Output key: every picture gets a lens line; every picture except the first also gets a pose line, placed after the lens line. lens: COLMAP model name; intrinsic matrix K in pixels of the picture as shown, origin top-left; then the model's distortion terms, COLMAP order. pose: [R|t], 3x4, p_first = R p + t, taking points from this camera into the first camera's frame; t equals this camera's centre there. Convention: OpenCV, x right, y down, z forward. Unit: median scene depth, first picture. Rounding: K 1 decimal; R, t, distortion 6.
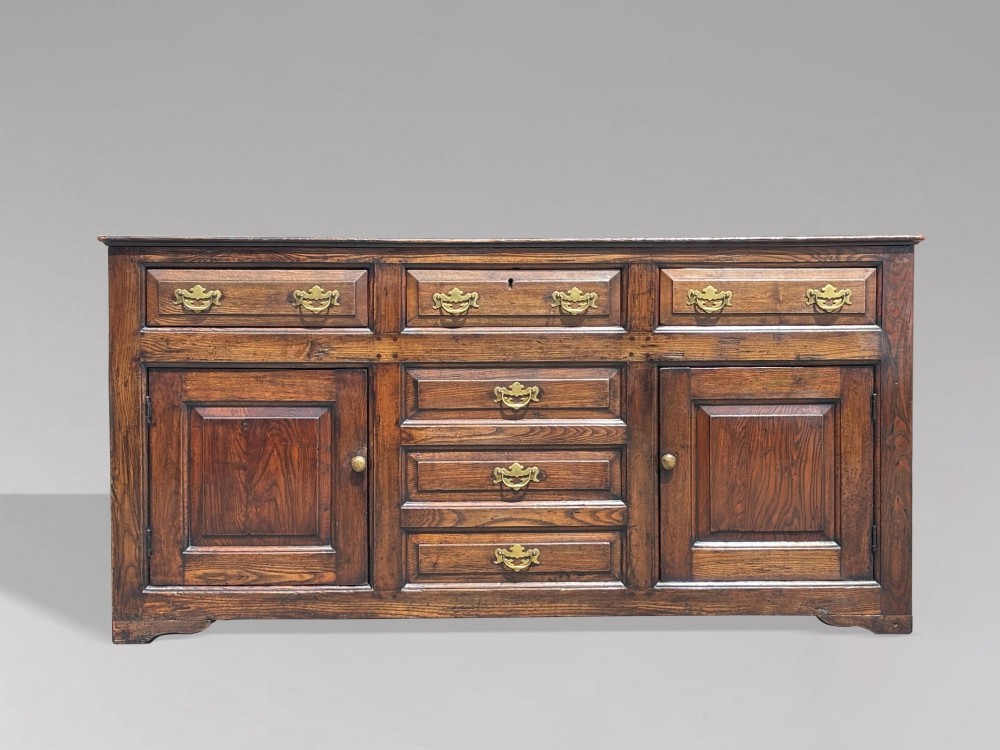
lens RADIAL K [[1806.8, 0, 500.0], [0, 1806.8, 375.0], [0, 0, 1]] dist [0.303422, -1.430108]
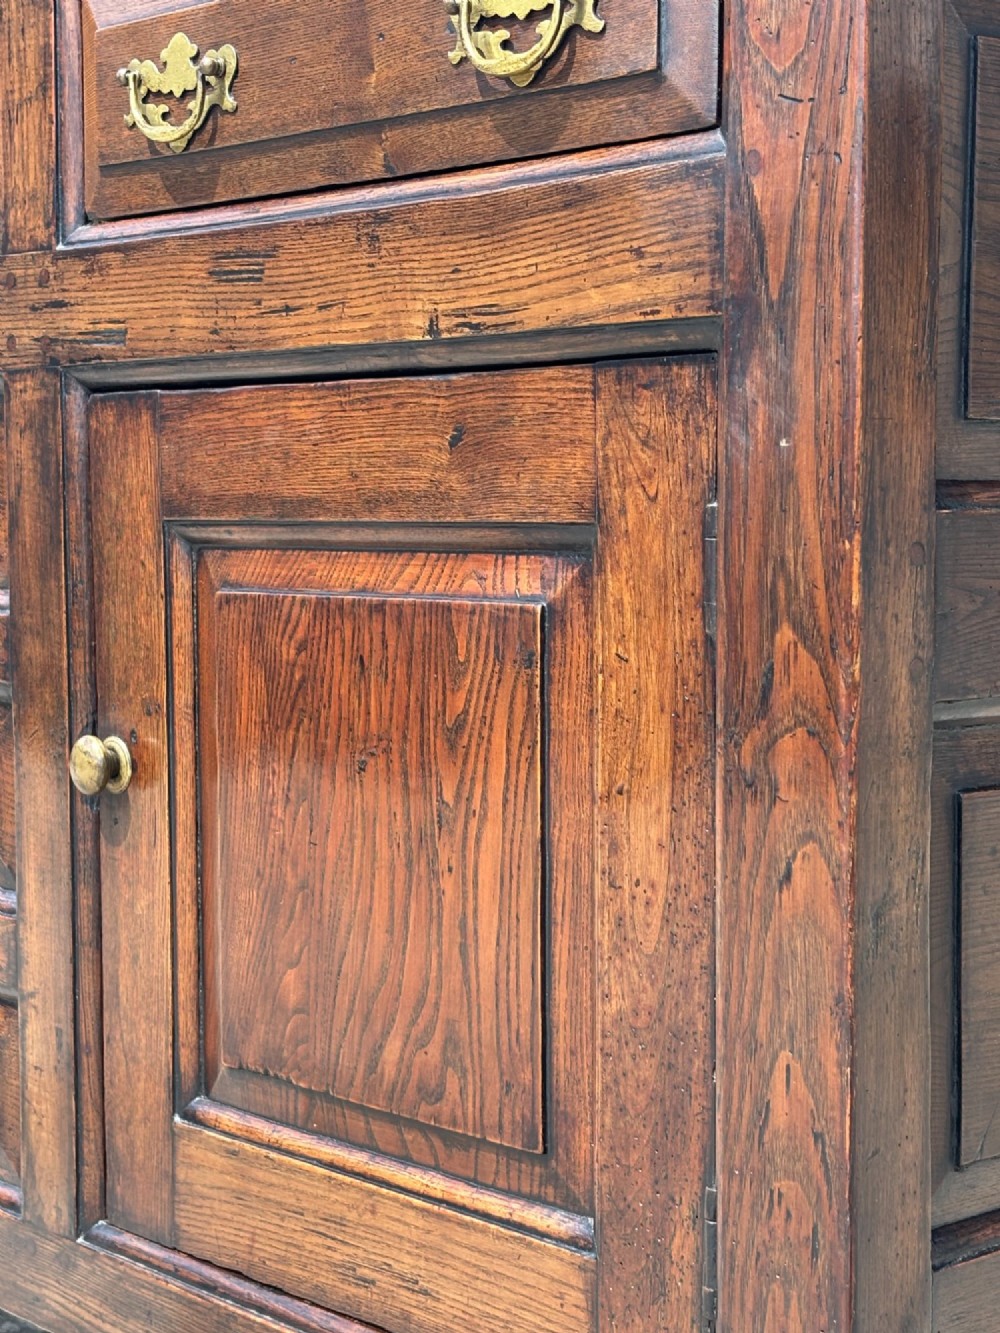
lens RADIAL K [[2347.4, 0, 527.1], [0, 2347.4, 670.5], [0, 0, 1]] dist [0.269308, -1.234537]
pose [[0.651955, 0.057644, -0.756063, 0.383247], [-0.032855, 0.998317, 0.047783, 0.017053], [0.757546, -0.006312, 0.652752, 0.832089]]
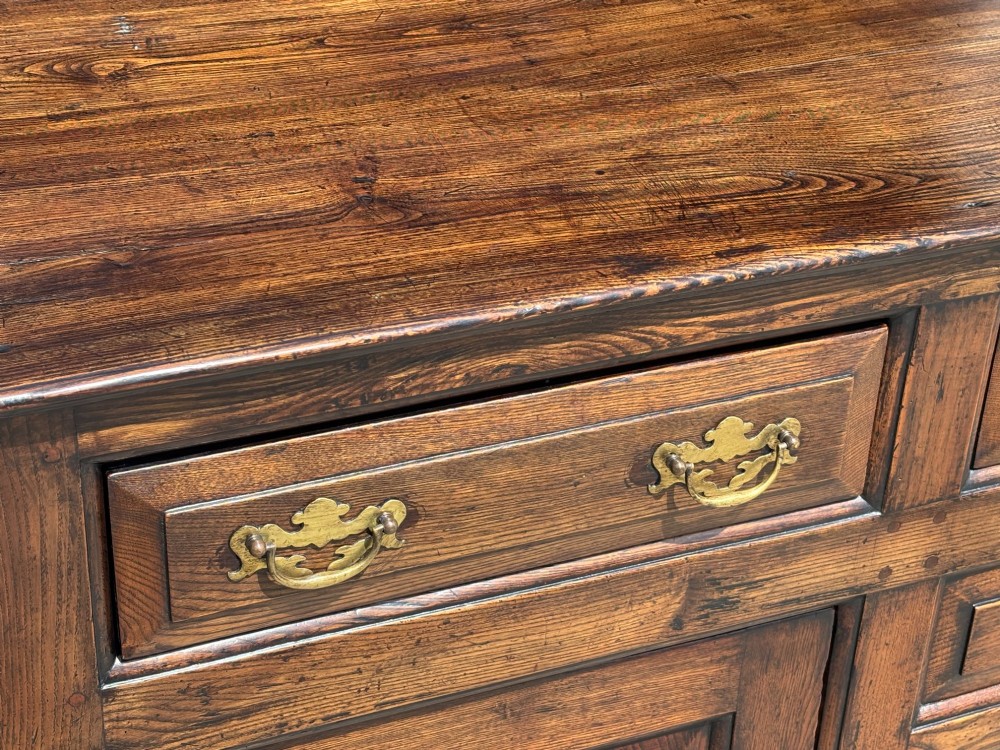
lens RADIAL K [[1761.0, 0, 500.9], [0, 1761.0, 365.6], [0, 0, 1]] dist [0.269308, -1.234537]
pose [[0.938924, -0.146228, 0.311510, -0.212713], [-0.018885, 0.881967, 0.470933, -0.178054], [-0.343605, -0.448053, 0.825339, 0.787700]]
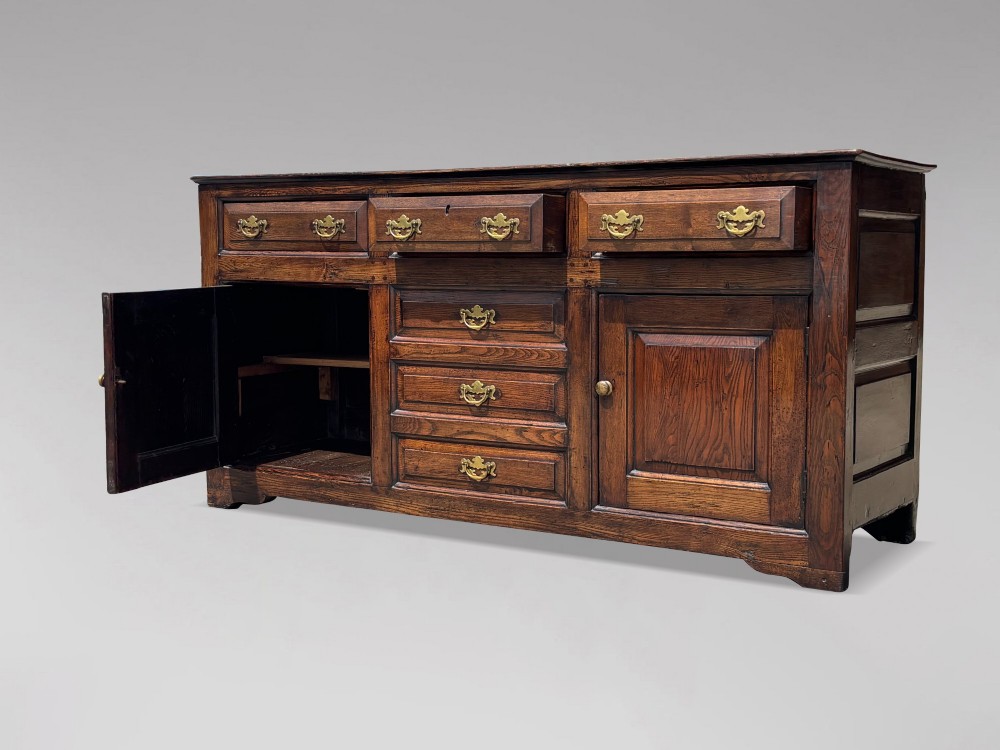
lens RADIAL K [[1333.9, 0, 500.0], [0, 1333.9, 375.0], [0, 0, 1]] dist [0.262270, -1.058242]
pose [[0.820127, 0.055047, -0.569528, 0.468393], [-0.025371, 0.997881, 0.059914, -0.002172], [0.571619, -0.034688, 0.819785, 0.362400]]
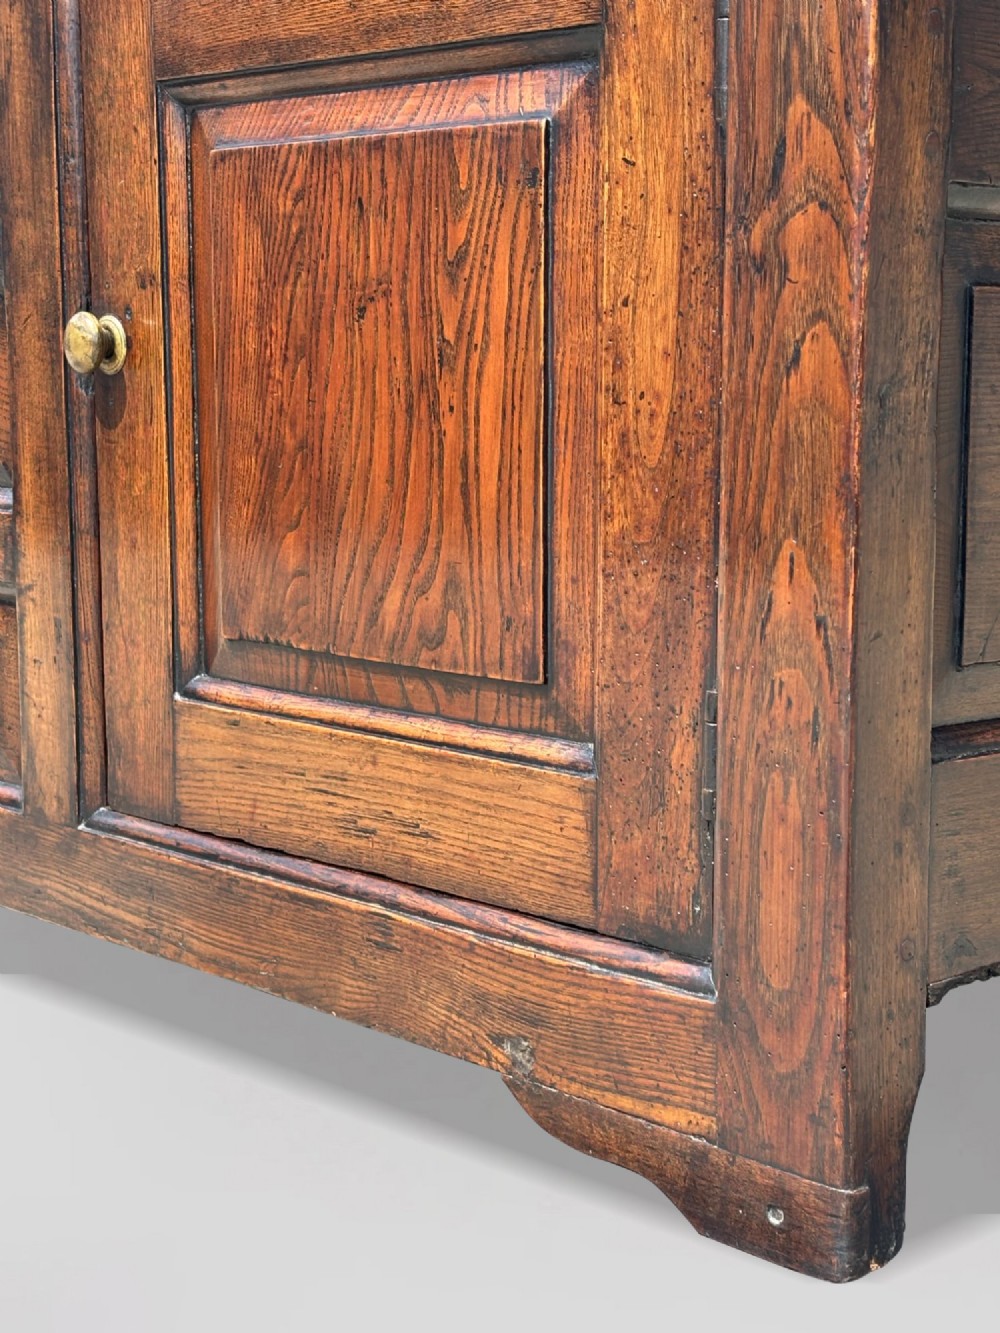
lens RADIAL K [[2347.4, 0, 527.1], [0, 2347.4, 670.5], [0, 0, 1]] dist [0.269308, -1.234537]
pose [[0.653683, 0.110191, -0.748703, 0.383362], [-0.038321, 0.992893, 0.112672, 0.053856], [0.755797, -0.044961, 0.653260, 0.832334]]
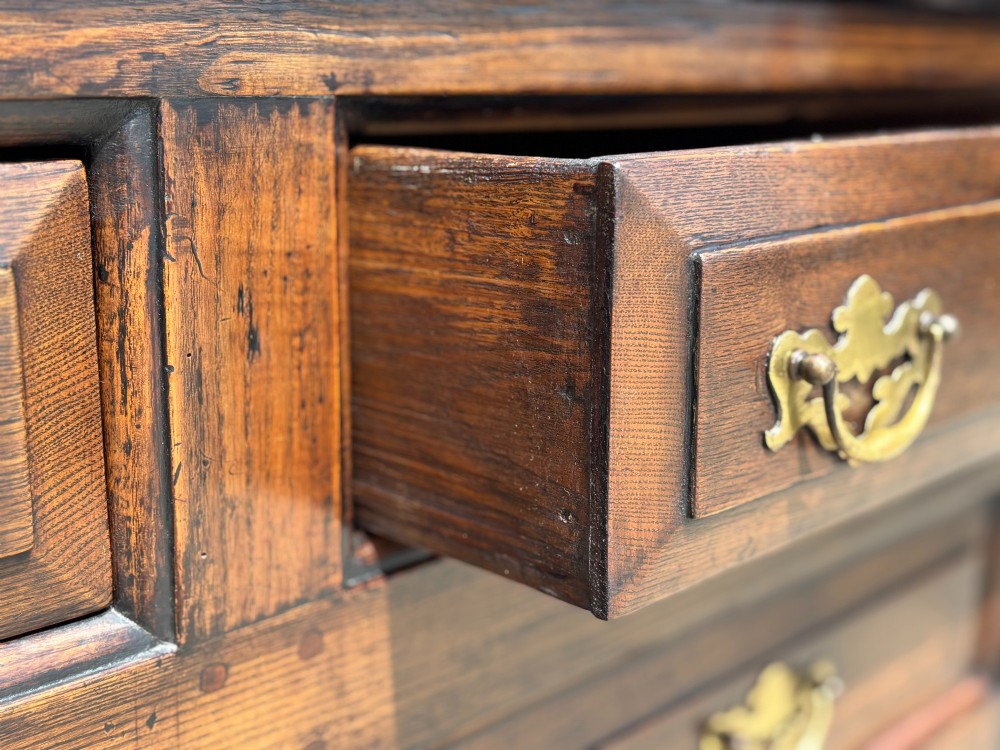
lens RADIAL K [[1333.9, 0, 500.0], [0, 1333.9, 375.0], [0, 0, 1]] dist [0.262270, -1.058242]
pose [[0.735274, -0.139476, 0.663264, -0.113489], [0.022826, 0.983138, 0.181437, -0.059002], [-0.677386, -0.118266, 0.726059, 0.909501]]
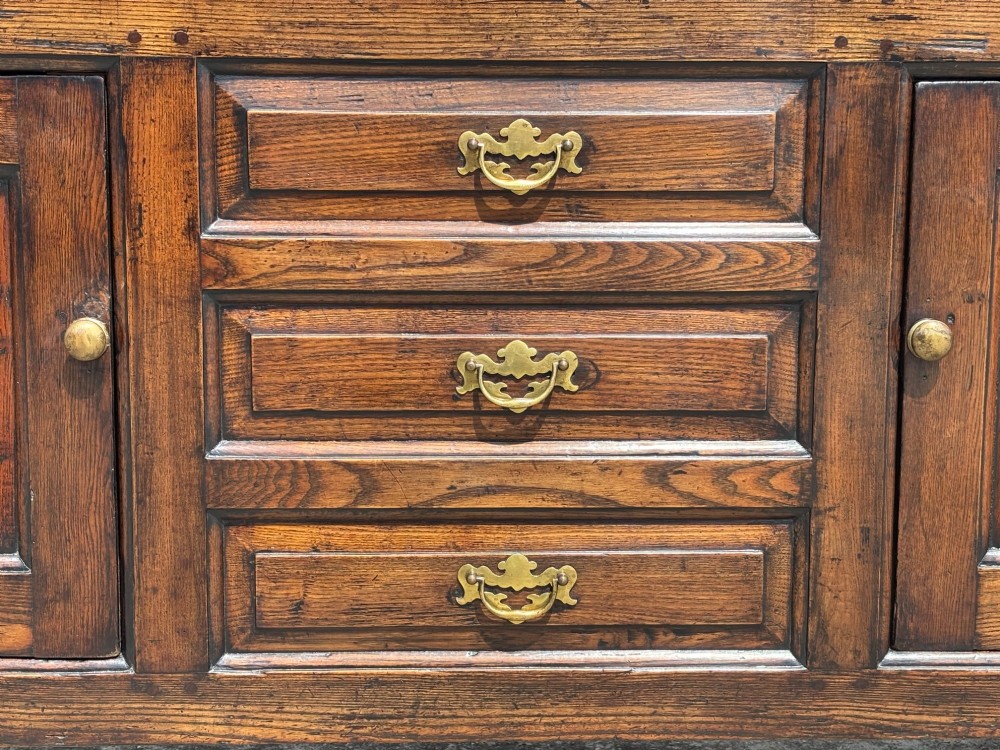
lens RADIAL K [[1806.8, 0, 500.0], [0, 1806.8, 375.0], [0, 0, 1]] dist [0.303422, -1.430108]
pose [[0.999948, 0.009969, -0.002251, 0.006295], [-0.009656, 0.993734, 0.111350, 0.014479], [0.003347, -0.111322, 0.993779, 0.630665]]
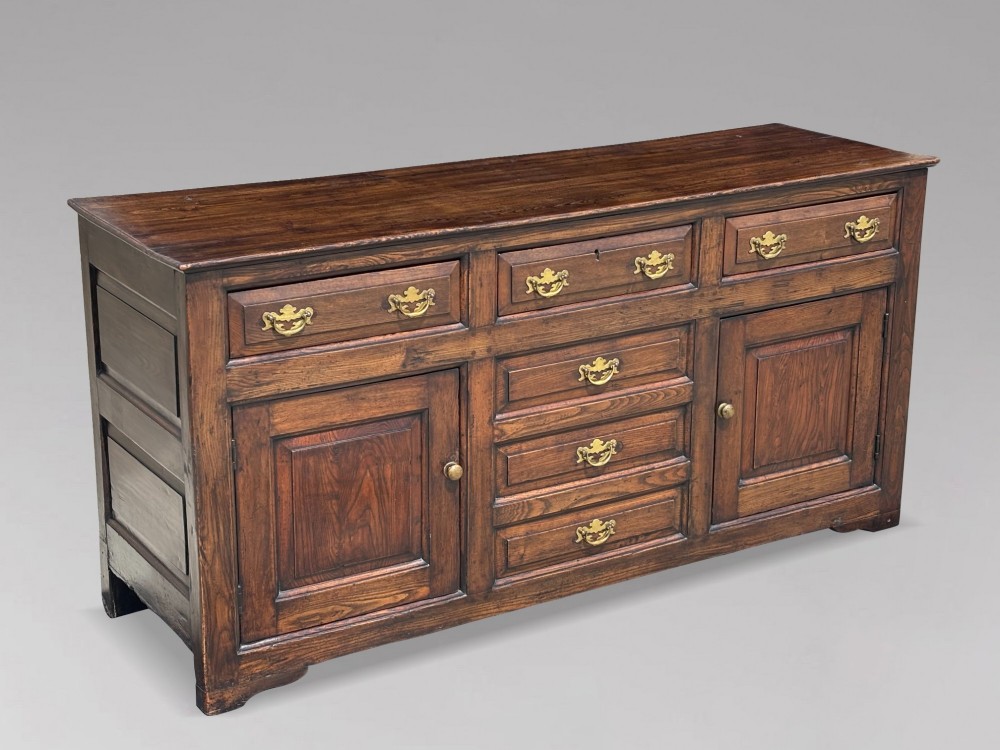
lens RADIAL K [[1761.0, 0, 500.9], [0, 1761.0, 365.6], [0, 0, 1]] dist [0.269308, -1.234537]
pose [[0.873820, -0.144406, 0.464311, -0.454645], [0.015137, 0.962500, 0.270860, -0.237040], [-0.486013, -0.229654, 0.843238, 0.260803]]
